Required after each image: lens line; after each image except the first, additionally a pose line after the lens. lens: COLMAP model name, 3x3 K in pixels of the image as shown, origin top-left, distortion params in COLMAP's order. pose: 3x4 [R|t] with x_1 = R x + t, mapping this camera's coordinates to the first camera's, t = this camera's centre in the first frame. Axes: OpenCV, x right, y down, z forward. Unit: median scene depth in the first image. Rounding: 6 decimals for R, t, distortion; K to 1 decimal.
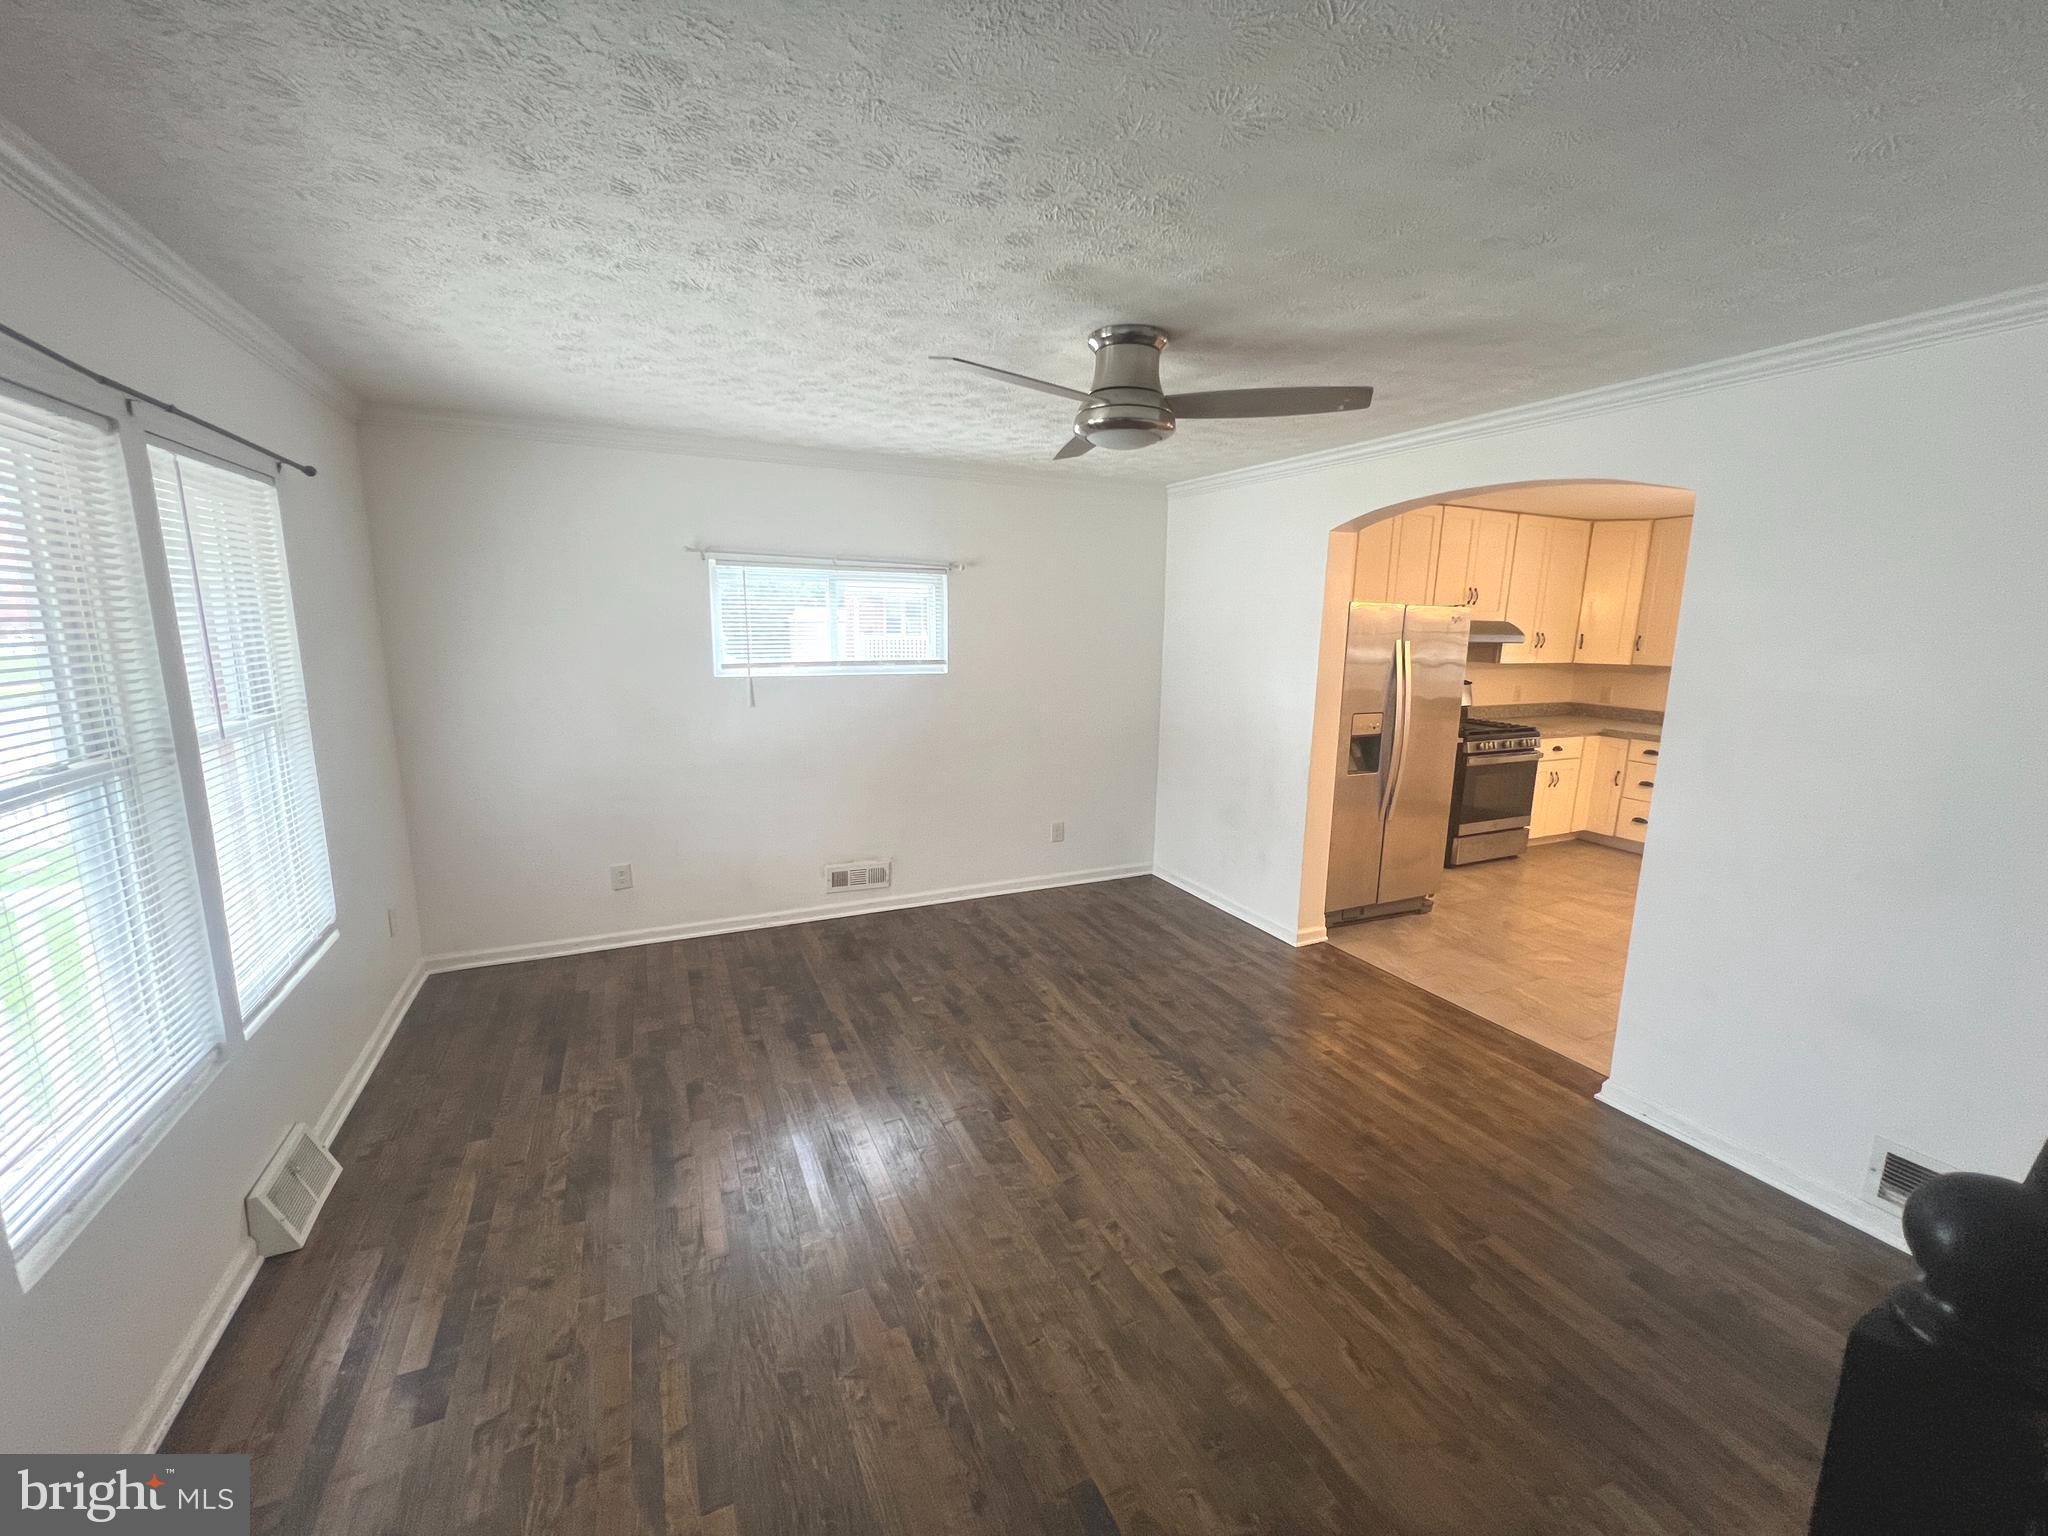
lens RADIAL K [[820.9, 0, 1024.0], [0, 820.9, 768.0], [0, 0, 1]] dist [-0.001955, -0.000085]
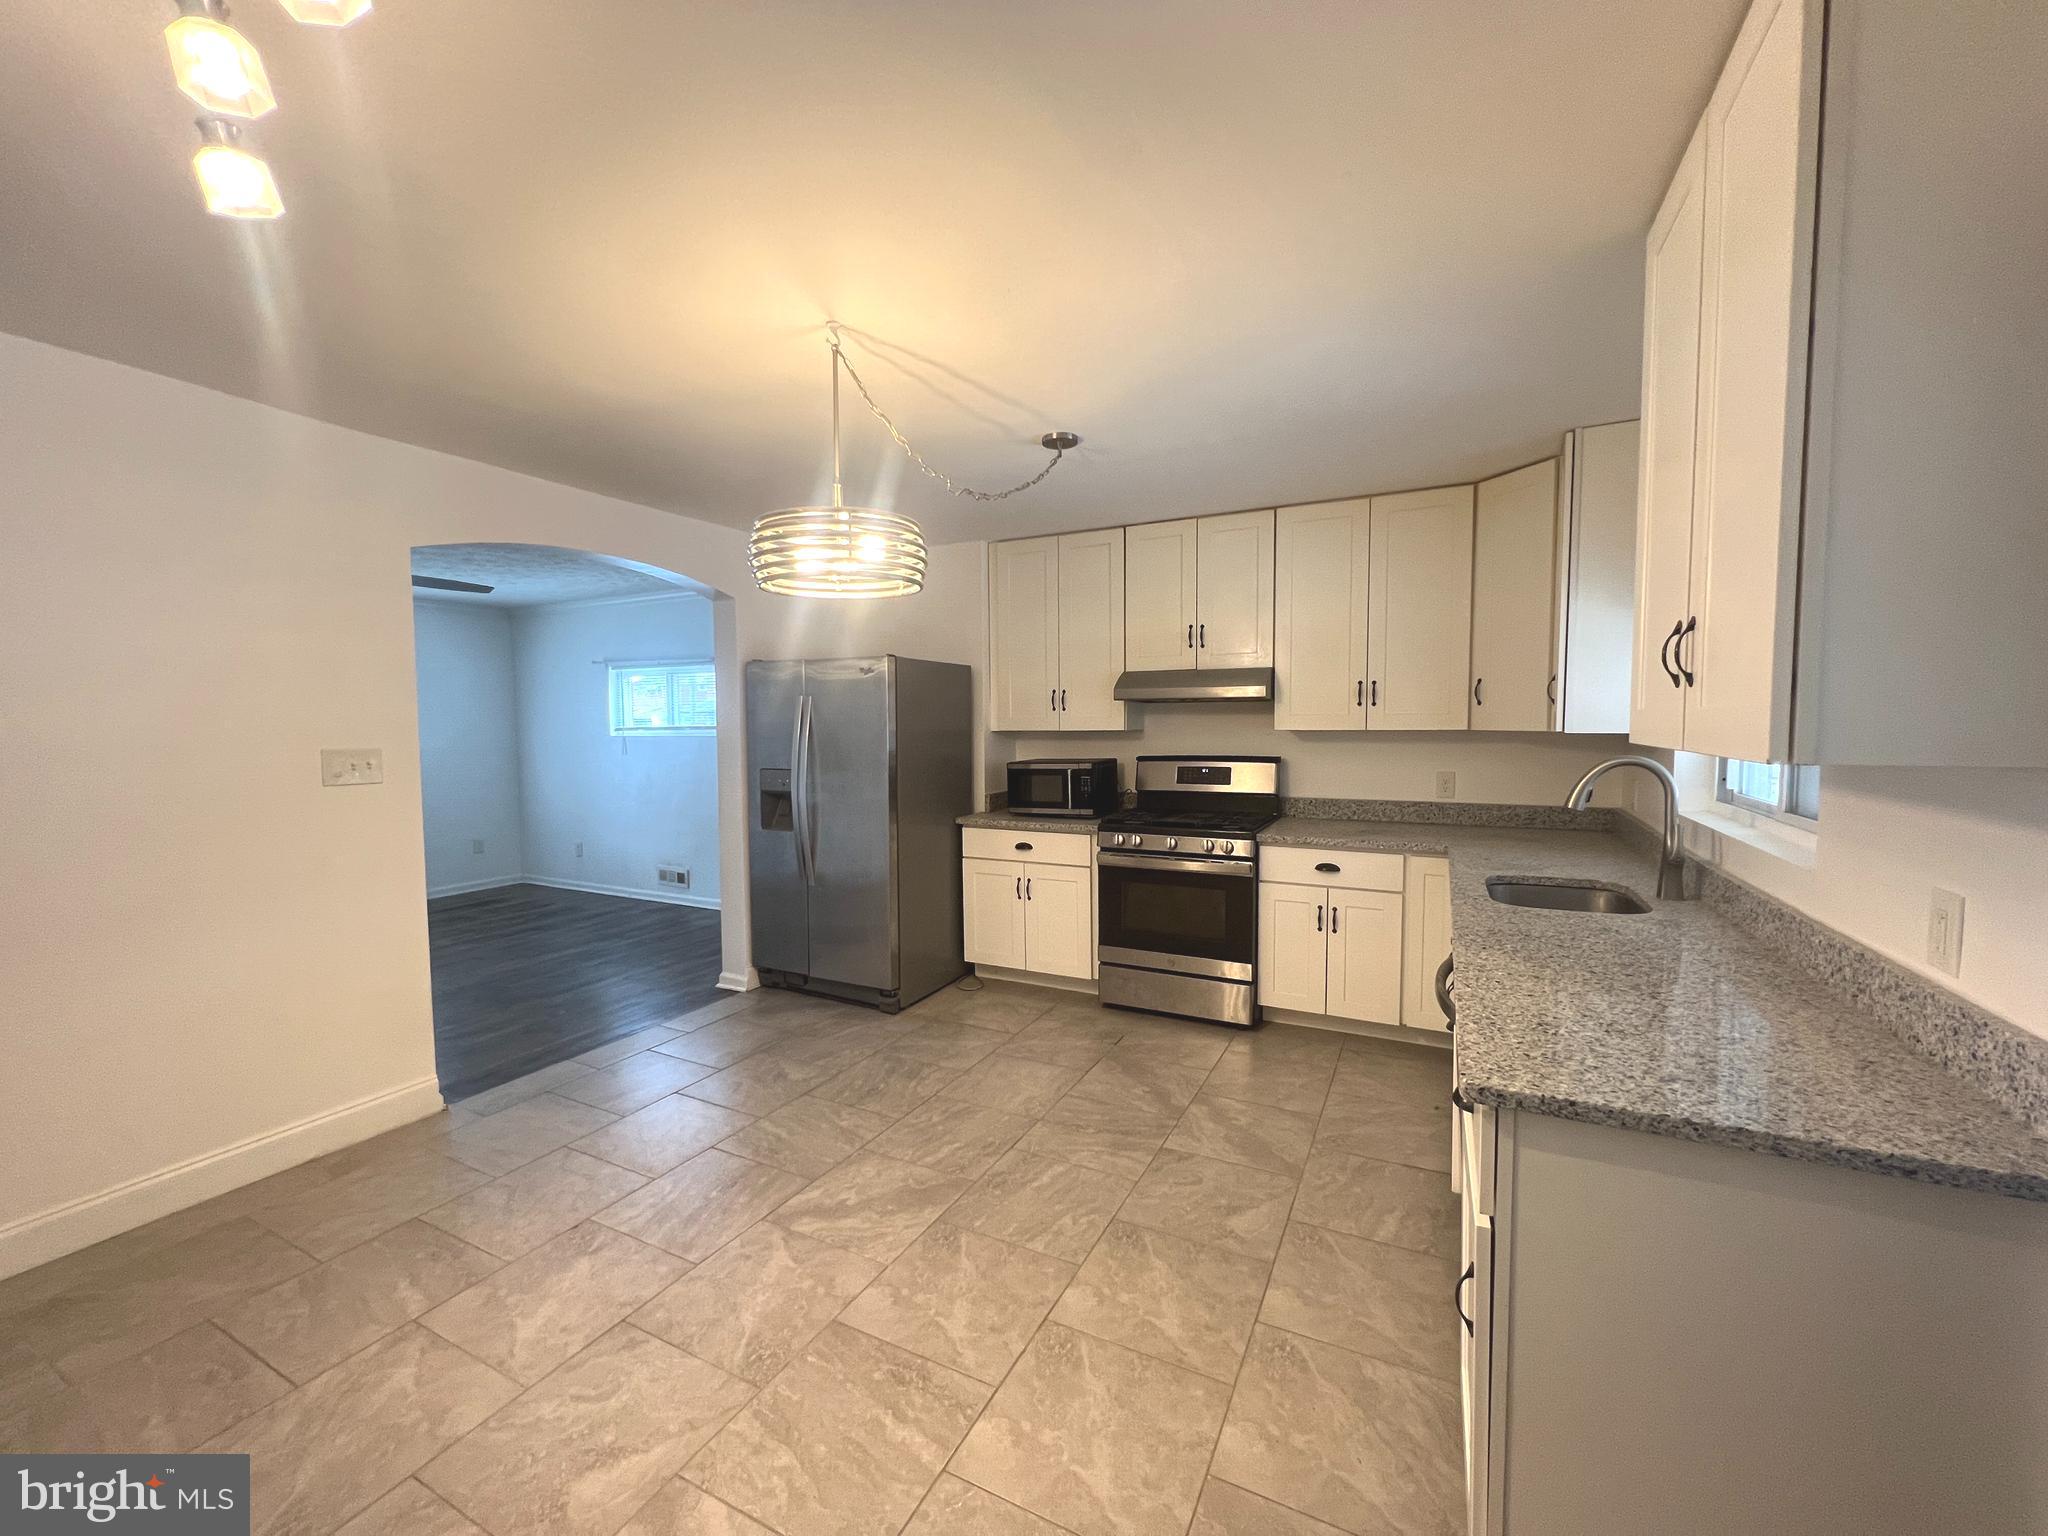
lens RADIAL K [[826.0, 0, 1024.0], [0, 826.0, 768.0], [0, 0, 1]] dist [0.001825, 0.000217]
pose [[0.604031, 0.024445, -0.796586, 1.440103], [-0.124224, 0.990200, -0.063809, -0.042581], [0.787220, 0.137497, 0.601149, 0.649184]]
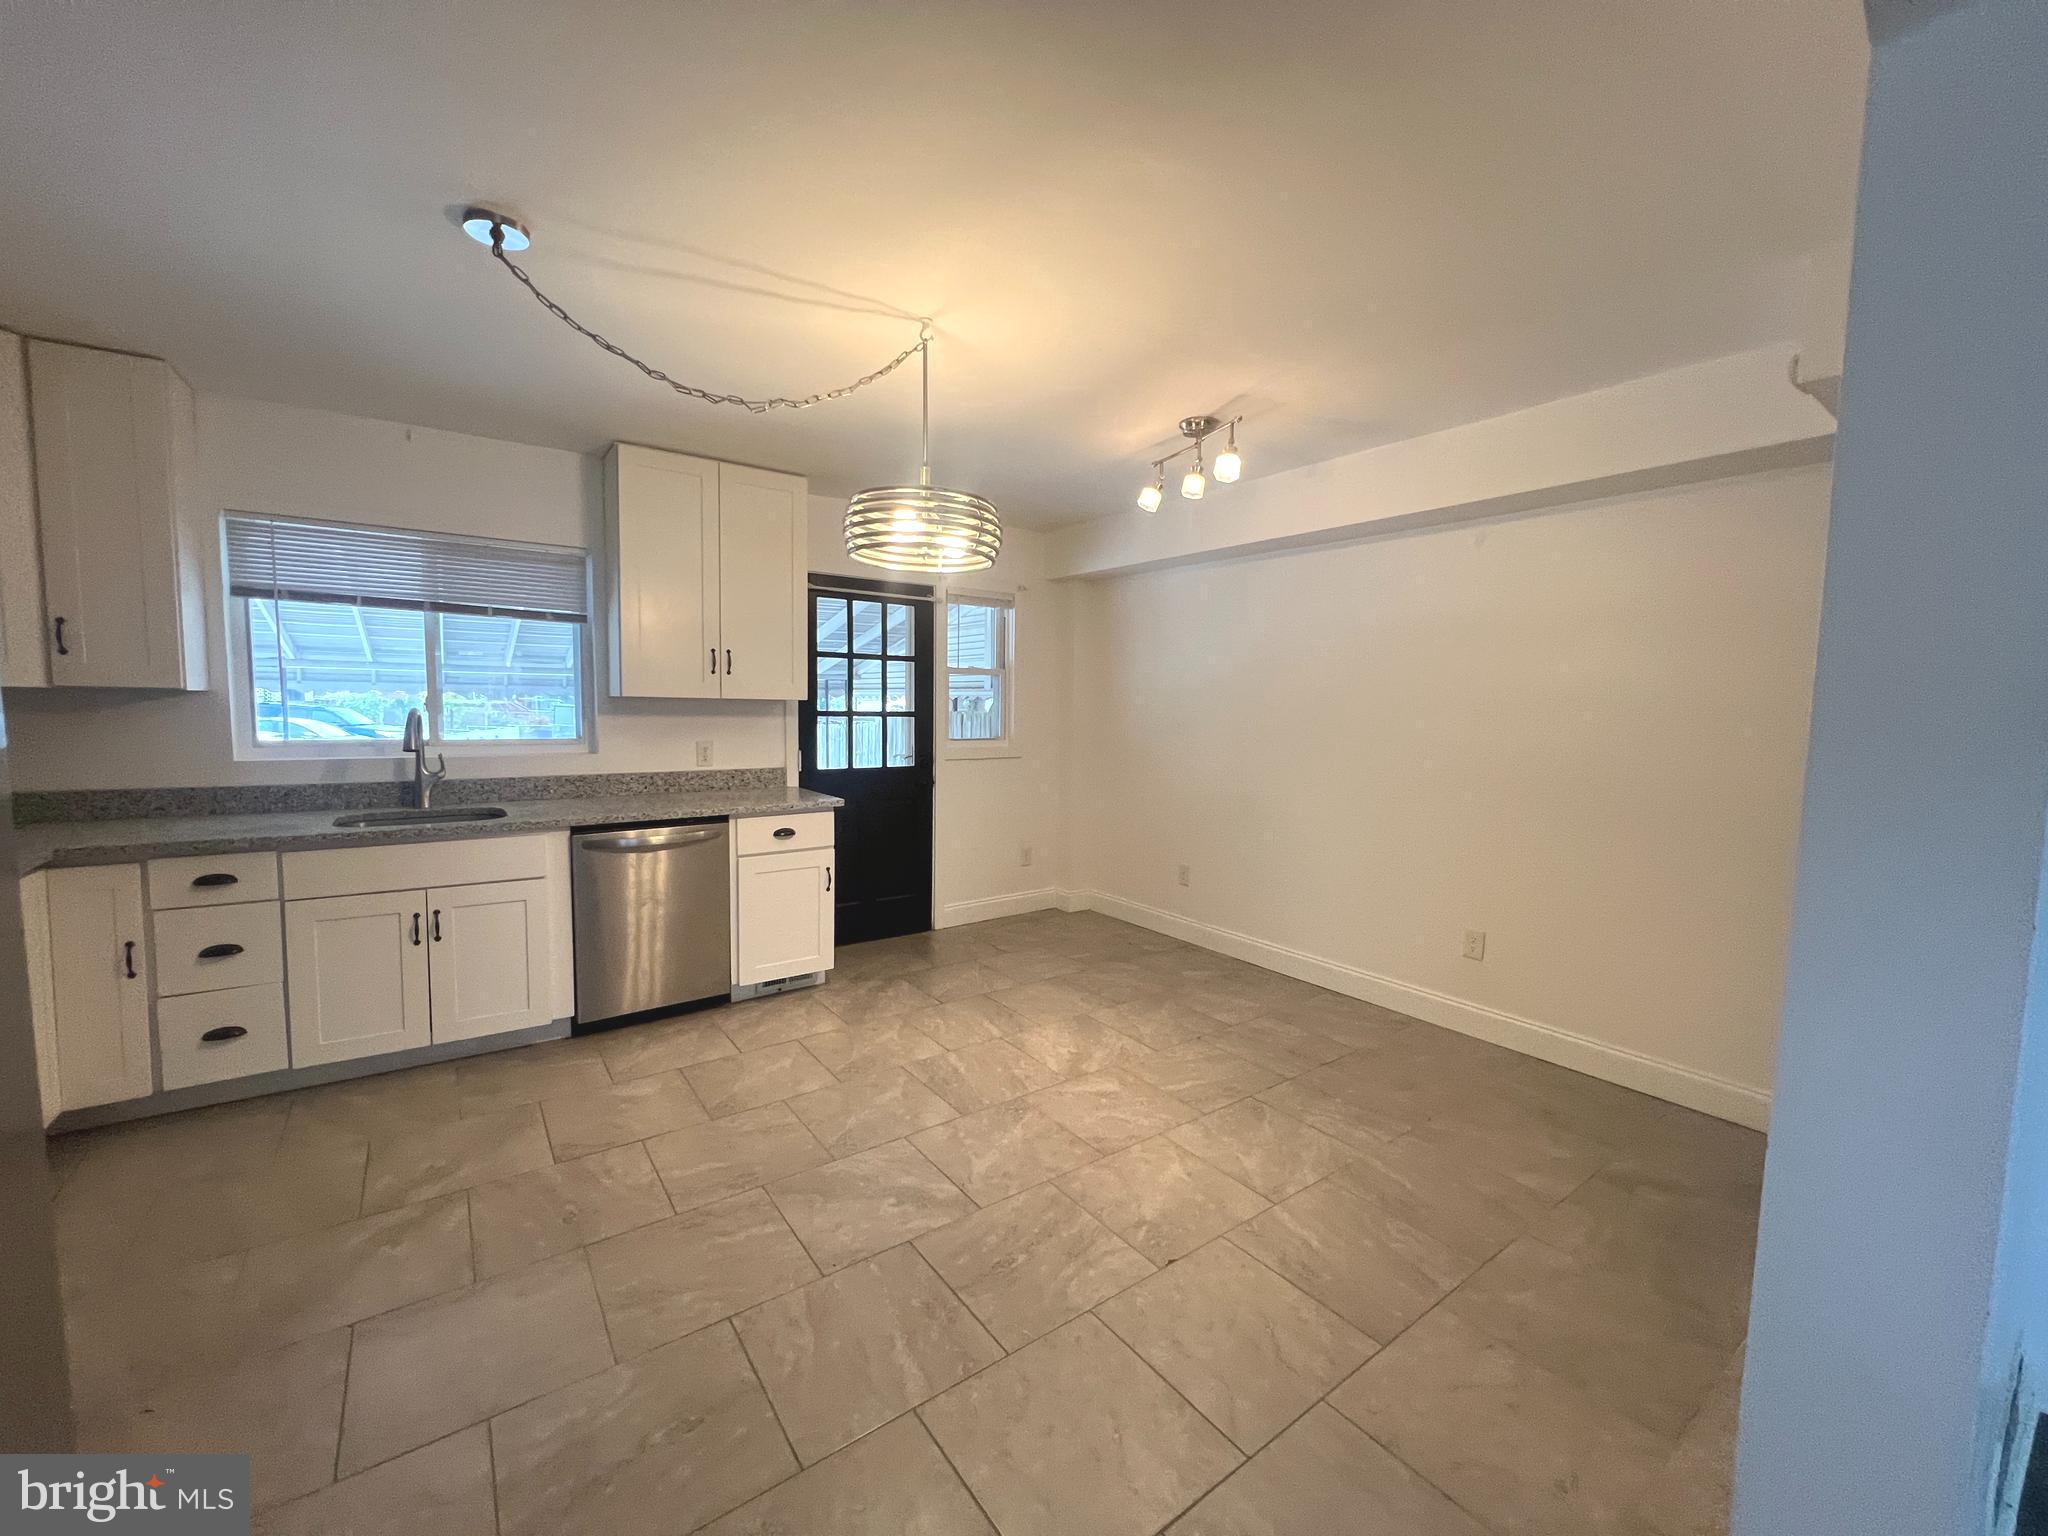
lens RADIAL K [[826.0, 0, 1024.0], [0, 826.0, 768.0], [0, 0, 1]] dist [0.001825, 0.000217]
pose [[-0.181390, -0.100914, 0.978220, 0.362125], [0.157790, 0.978847, 0.130237, -0.095704], [-0.970670, 0.177977, -0.161630, 0.906116]]
